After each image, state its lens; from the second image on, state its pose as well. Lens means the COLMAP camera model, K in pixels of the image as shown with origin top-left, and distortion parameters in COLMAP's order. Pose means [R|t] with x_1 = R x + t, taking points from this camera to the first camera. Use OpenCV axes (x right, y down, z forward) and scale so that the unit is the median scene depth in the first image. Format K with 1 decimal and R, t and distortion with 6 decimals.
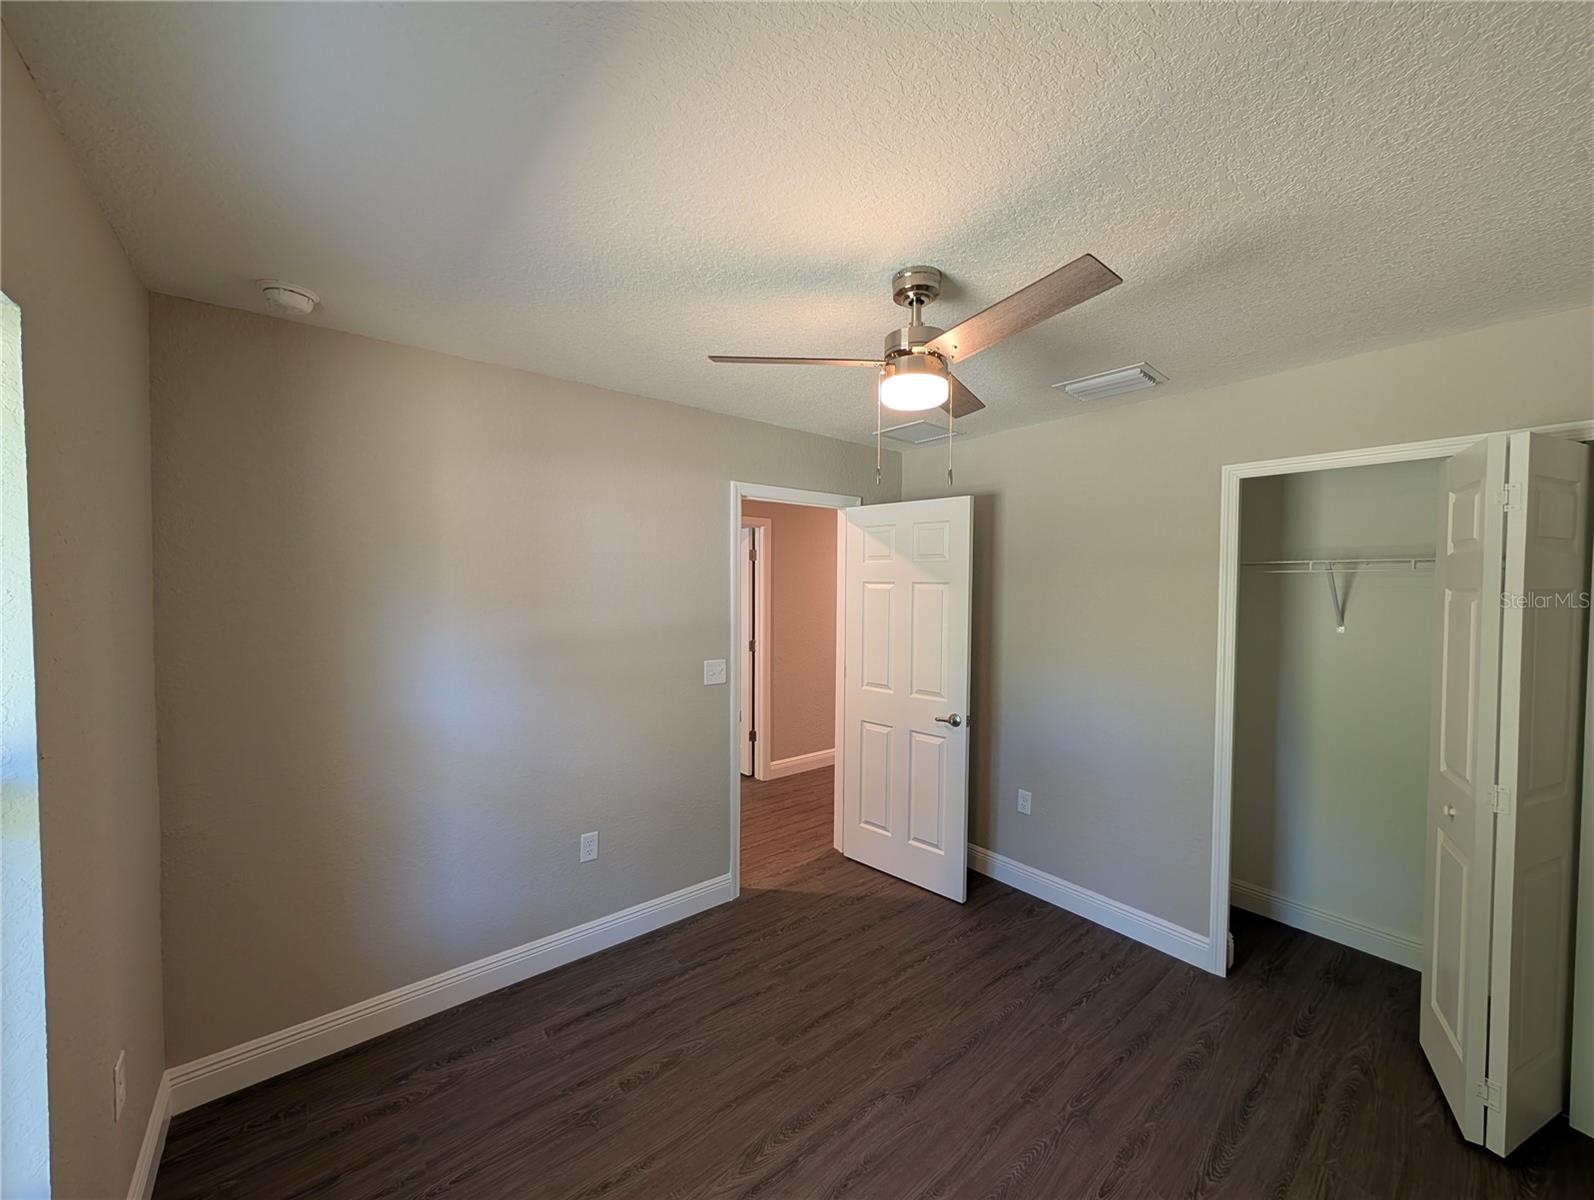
lens RADIAL K [[604.6, 0, 809.6], [0, 604.6, 609.6], [0, 0, 1]] dist [-0.000633, 0.000725]
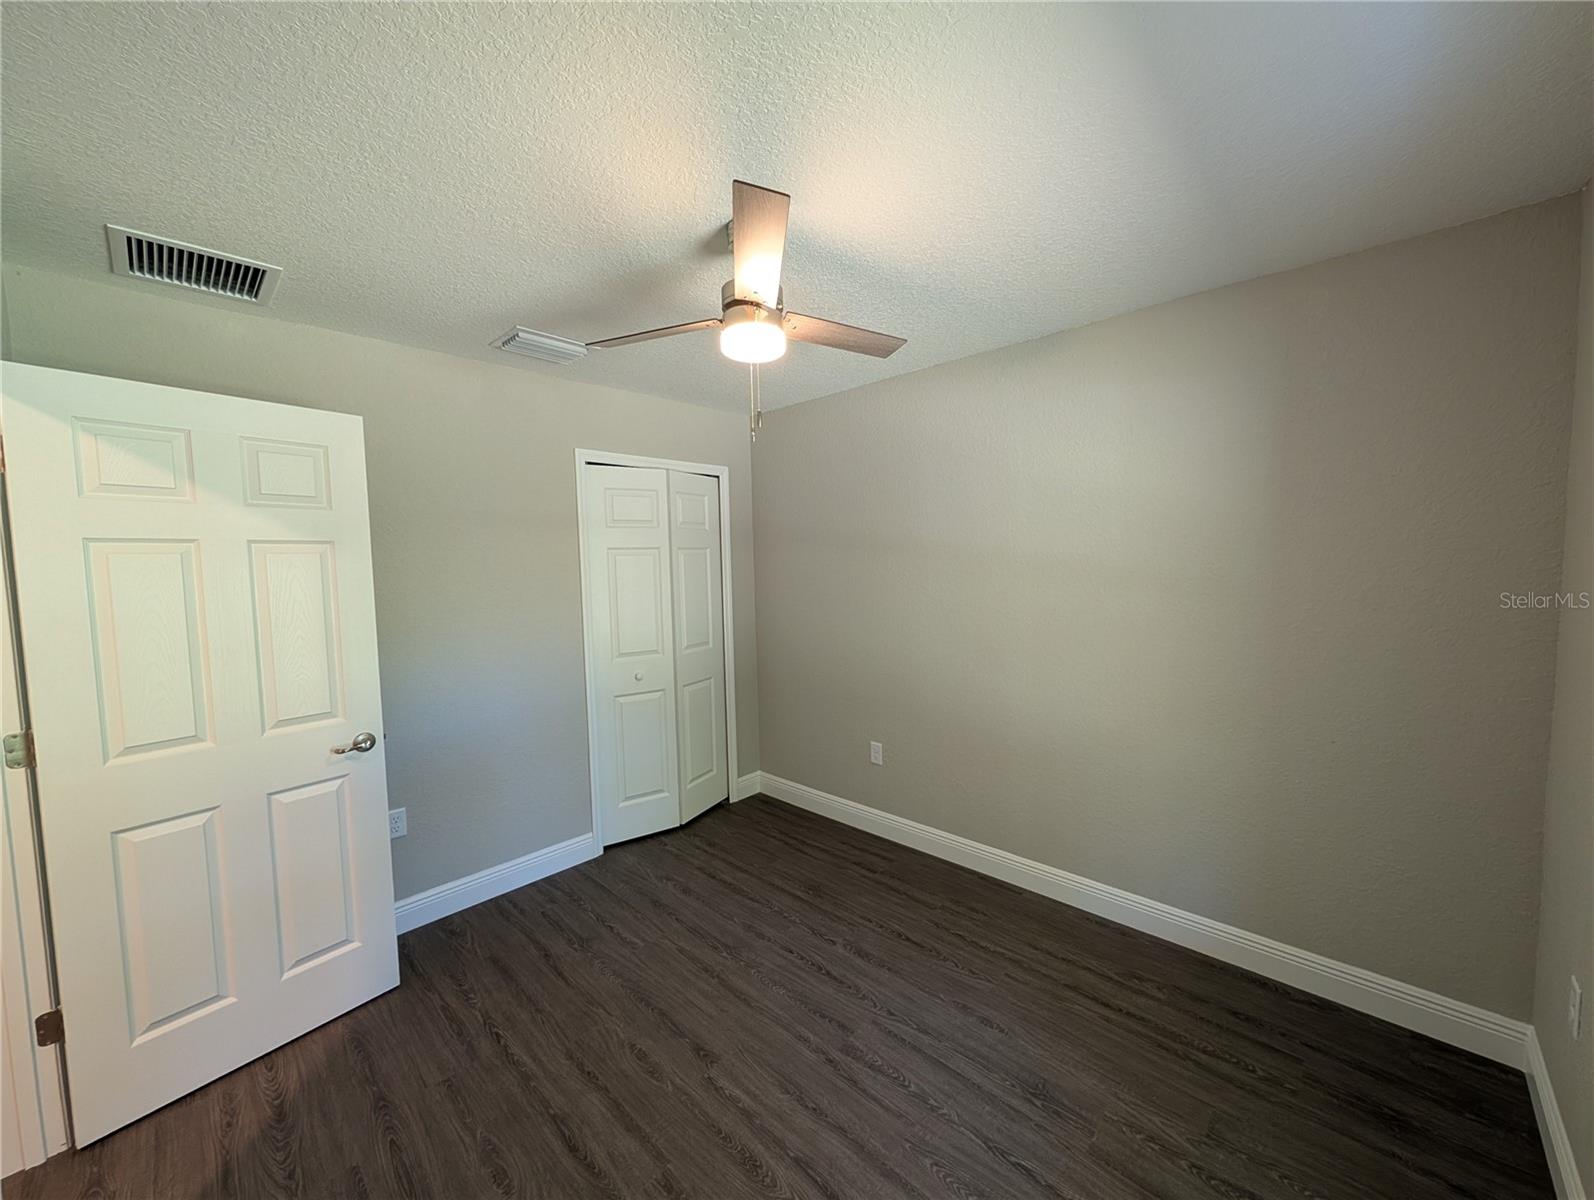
lens RADIAL K [[604.6, 0, 788.8], [0, 604.6, 598.4], [0, 0, 1]] dist [-0.000633, 0.000725]
pose [[-0.095270, -0.073443, 0.992739, -0.726632], [0.066569, 0.994572, 0.079967, -0.003298], [-0.993223, 0.073704, -0.089864, 0.862821]]
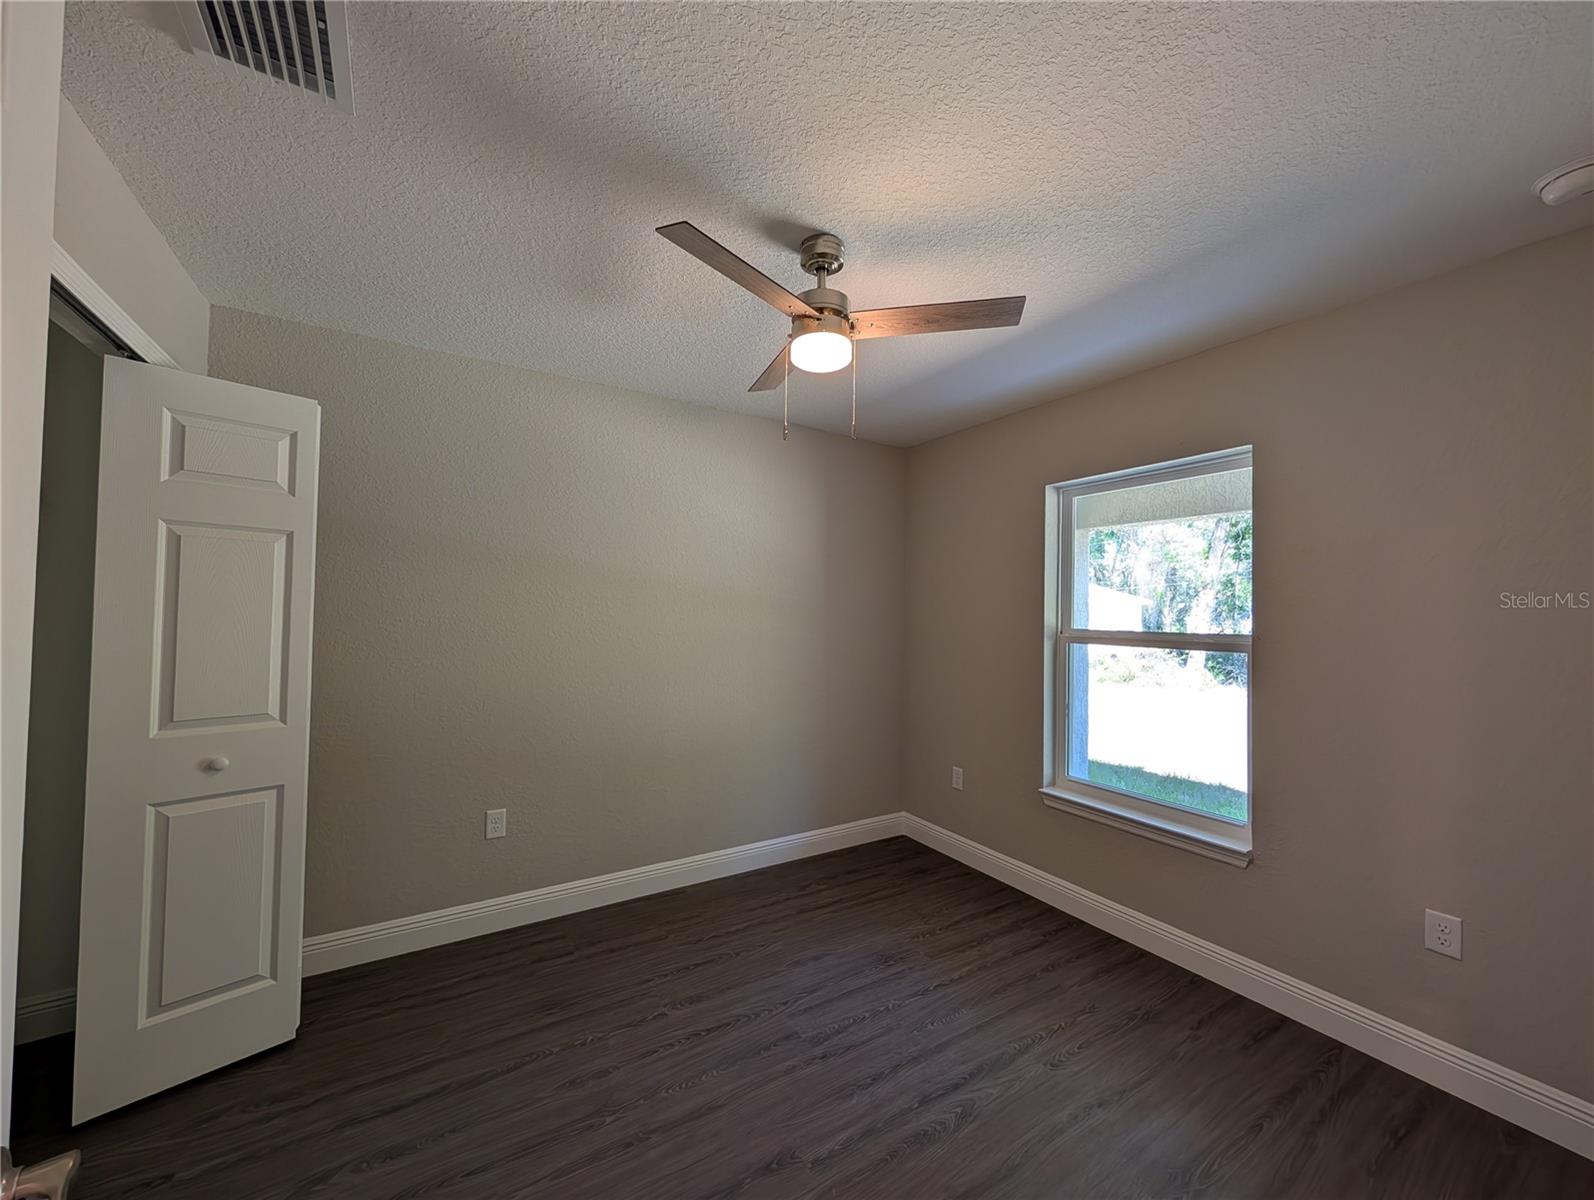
lens RADIAL K [[604.6, 0, 797.4], [0, 604.6, 588.0], [0, 0, 1]] dist [-0.000633, 0.000725]
pose [[-0.987704, -0.019977, 0.155053, 0.035395], [-0.019462, 0.999799, 0.004836, 0.037980], [-0.155119, 0.001759, -0.987894, 1.705590]]
